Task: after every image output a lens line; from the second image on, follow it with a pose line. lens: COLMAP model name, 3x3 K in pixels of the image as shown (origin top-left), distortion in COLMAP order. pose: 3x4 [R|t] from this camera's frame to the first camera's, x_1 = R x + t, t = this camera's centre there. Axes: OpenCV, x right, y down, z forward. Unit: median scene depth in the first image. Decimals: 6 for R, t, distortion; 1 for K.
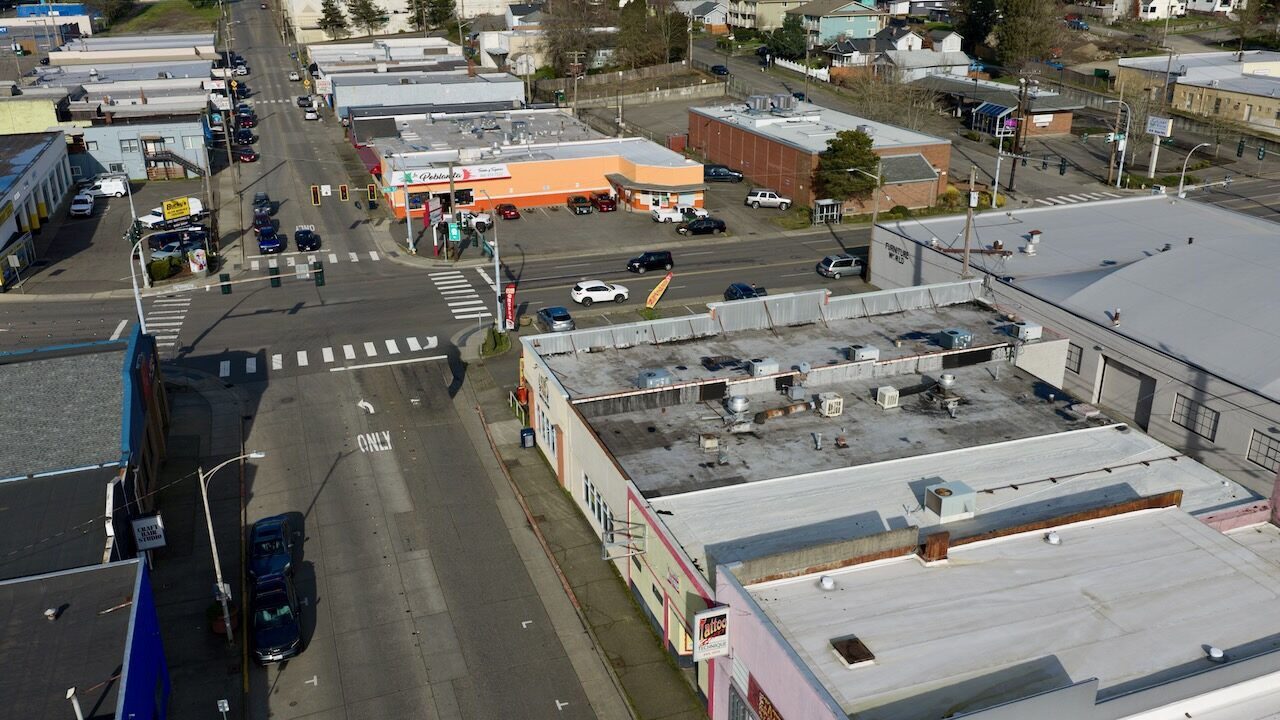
lens RADIAL K [[1054.1, 0, 635.4], [0, 1054.1, 366.9], [0, 0, 1]] dist [0.038419, -0.071401]
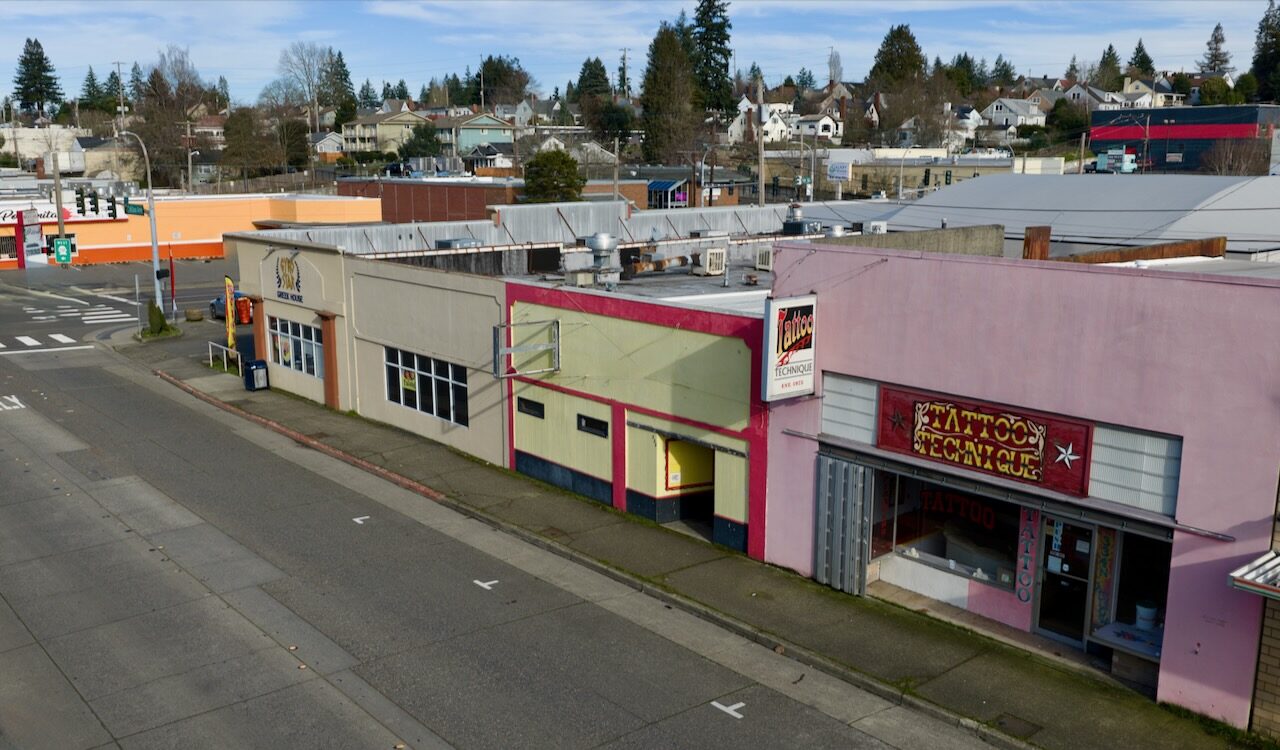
lens RADIAL K [[1123.6, 0, 603.9], [0, 1123.6, 378.7], [0, 0, 1]] dist [0.014524, -0.003924]
pose [[0.942717, -0.063590, 0.327477, -0.148495], [0.122375, 0.979149, -0.162150, 0.242646], [-0.310338, 0.192936, 0.930842, 0.330319]]
